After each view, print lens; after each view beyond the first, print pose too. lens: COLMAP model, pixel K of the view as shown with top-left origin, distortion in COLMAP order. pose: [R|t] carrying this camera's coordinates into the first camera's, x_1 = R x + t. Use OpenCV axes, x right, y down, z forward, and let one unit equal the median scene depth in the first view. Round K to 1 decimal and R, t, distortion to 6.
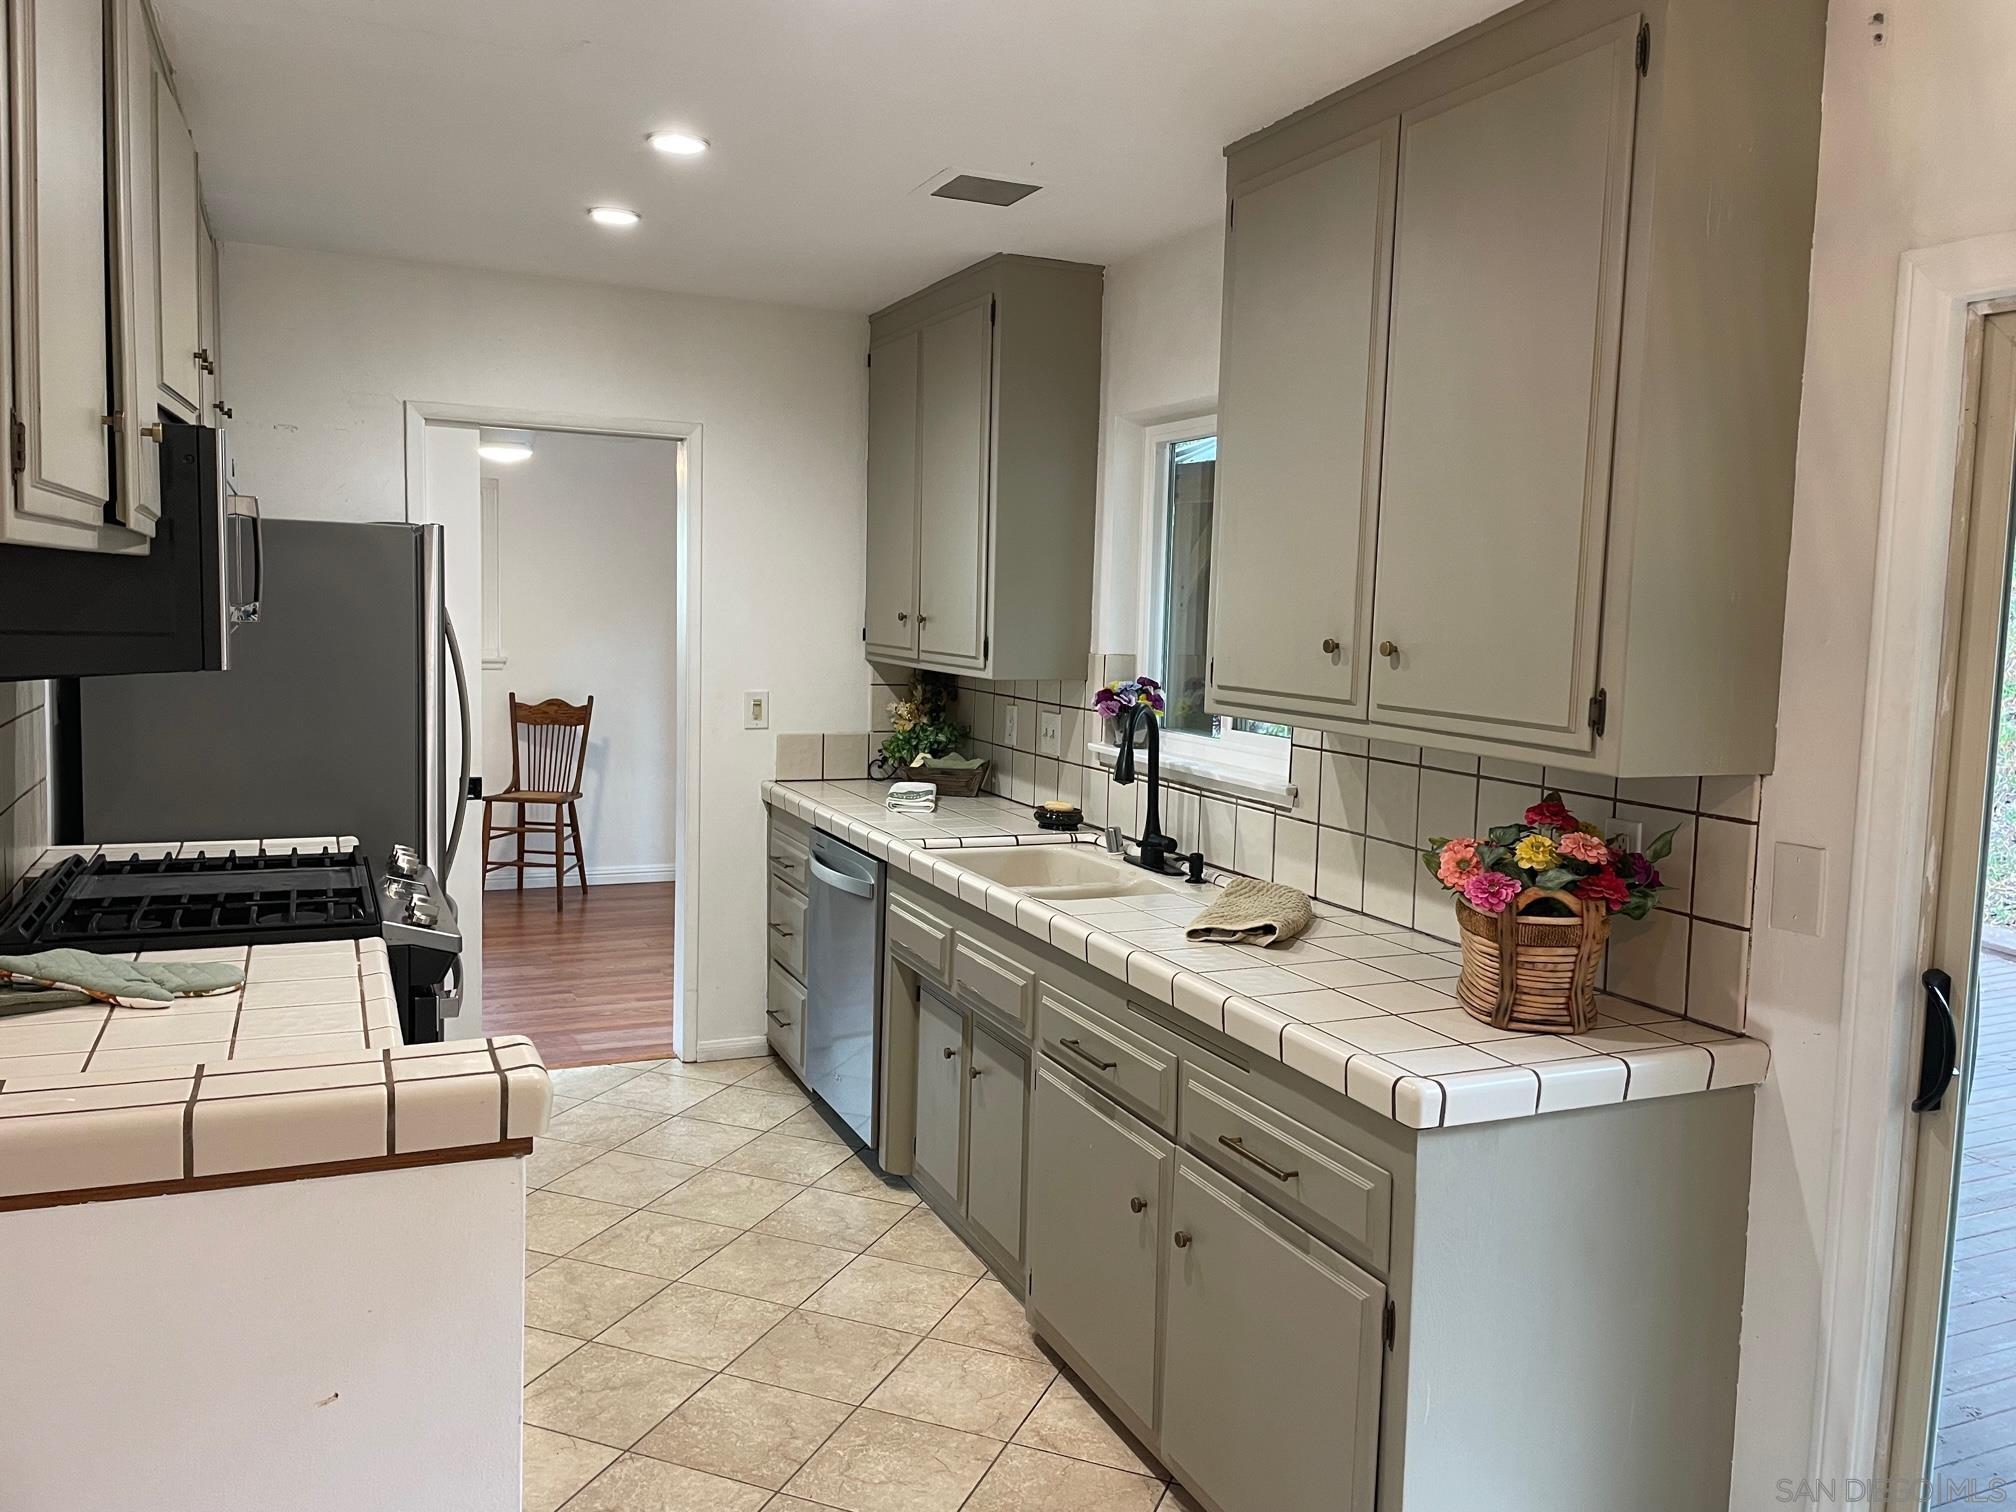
lens RADIAL K [[1531.6, 0, 1009.1], [0, 1531.6, 746.6], [0, 0, 1]] dist [0.073896, -0.135191]
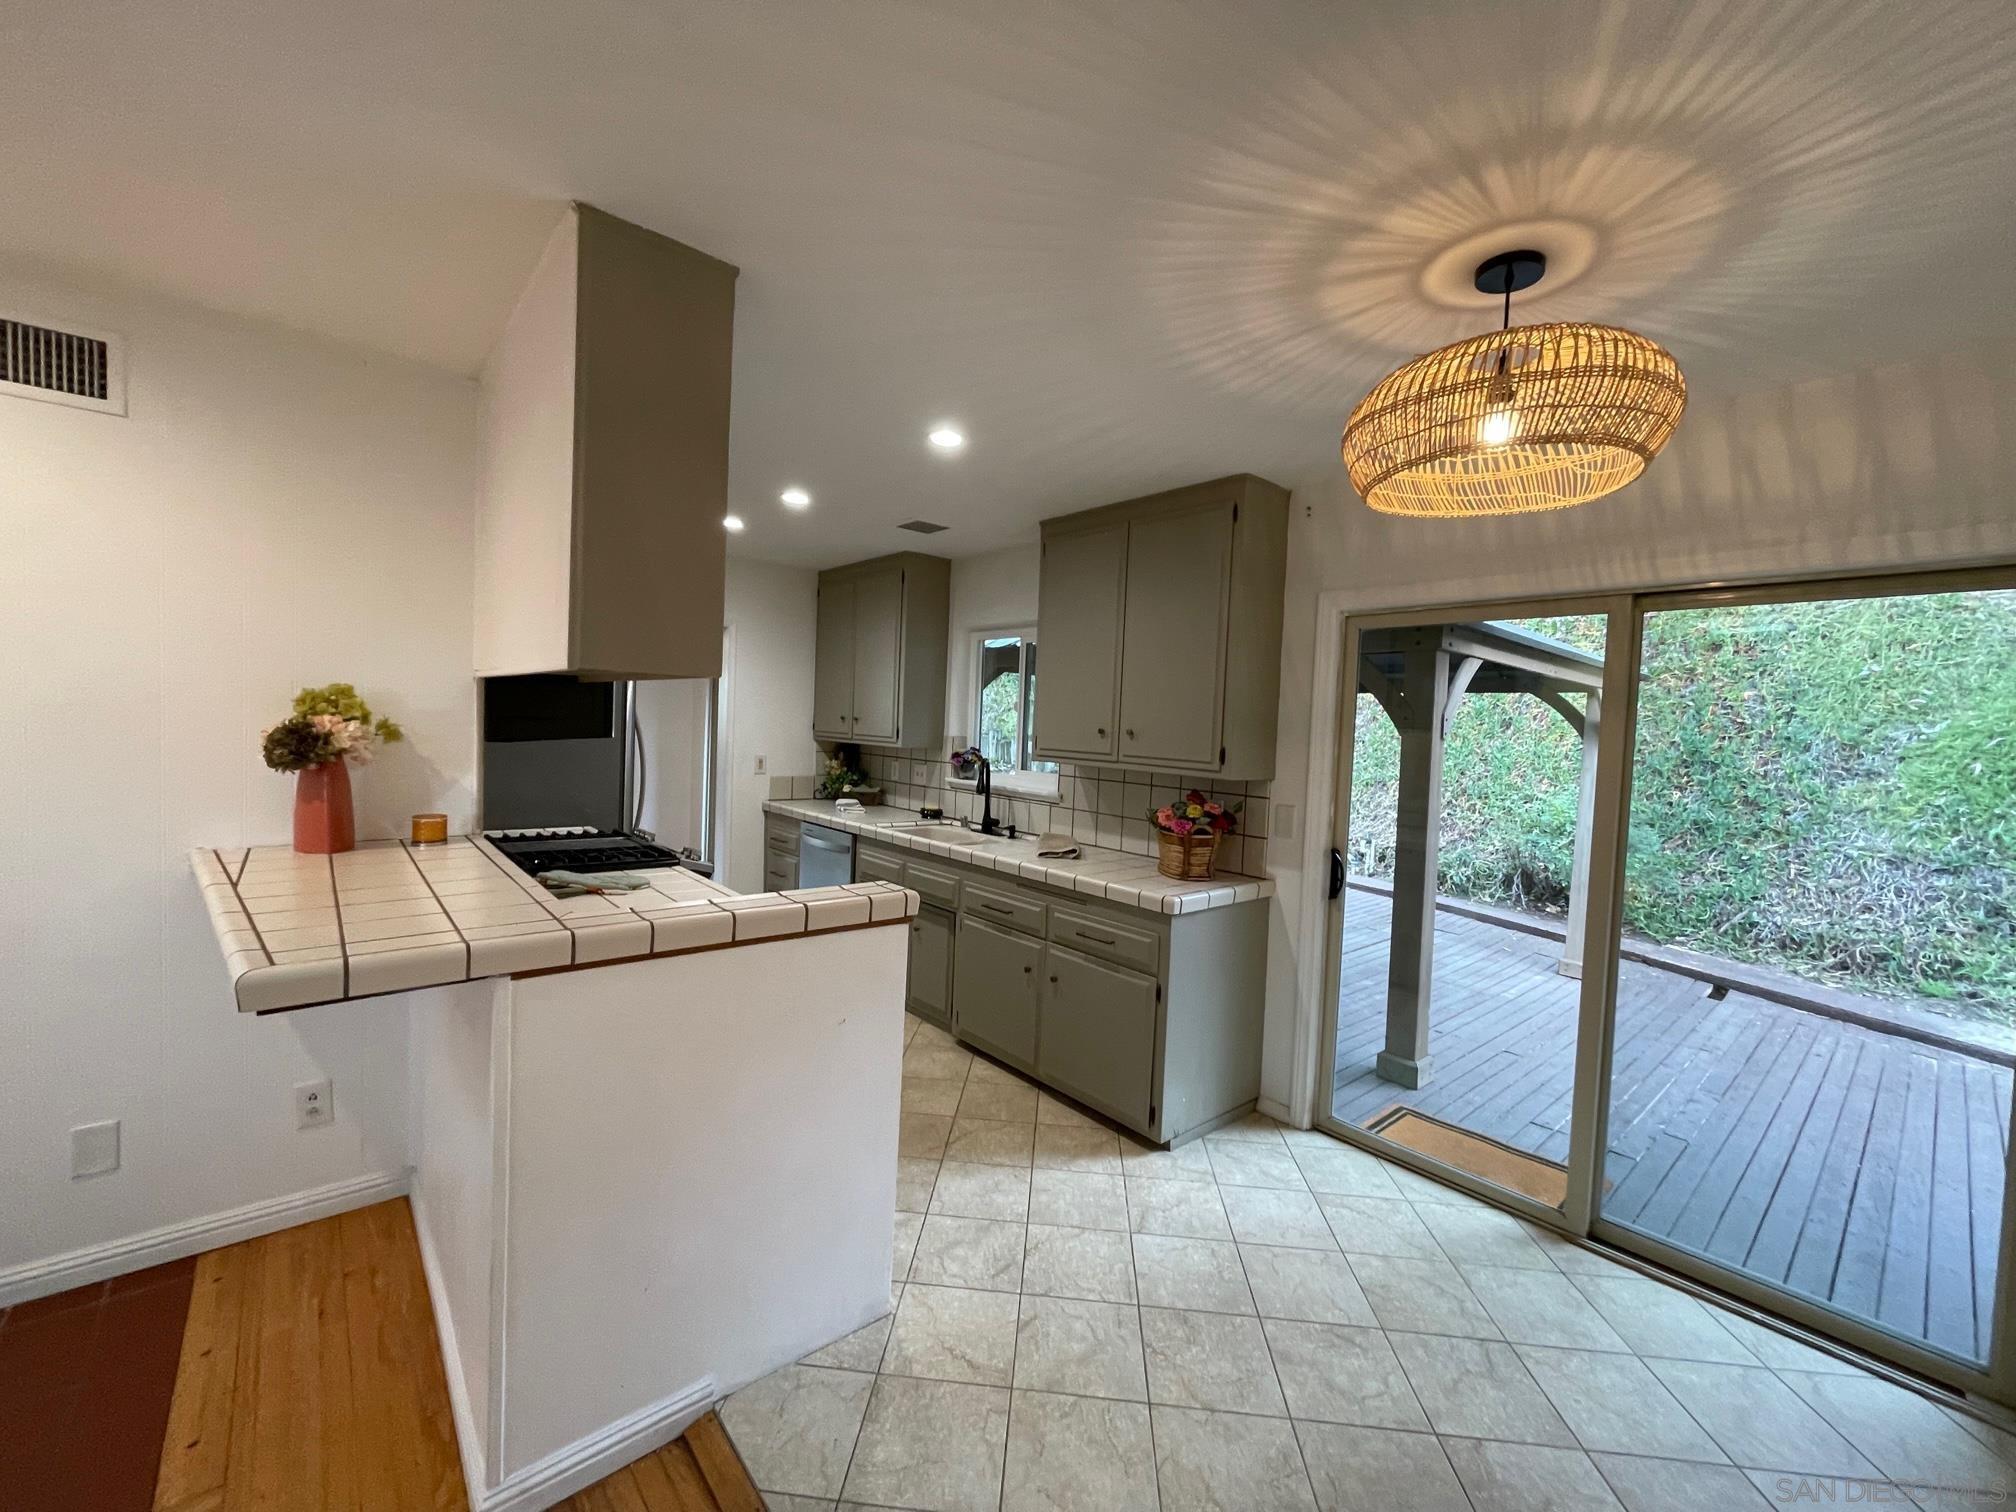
lens RADIAL K [[817.5, 0, 1008.0], [0, 817.5, 756.0], [0, 0, 1]] dist [-0.050074, 0.000001]
pose [[0.959057, 0.000986, 0.283211, -0.293227], [0.011493, 0.999035, -0.042396, 0.026089], [-0.282979, 0.043915, 0.958120, -0.186909]]
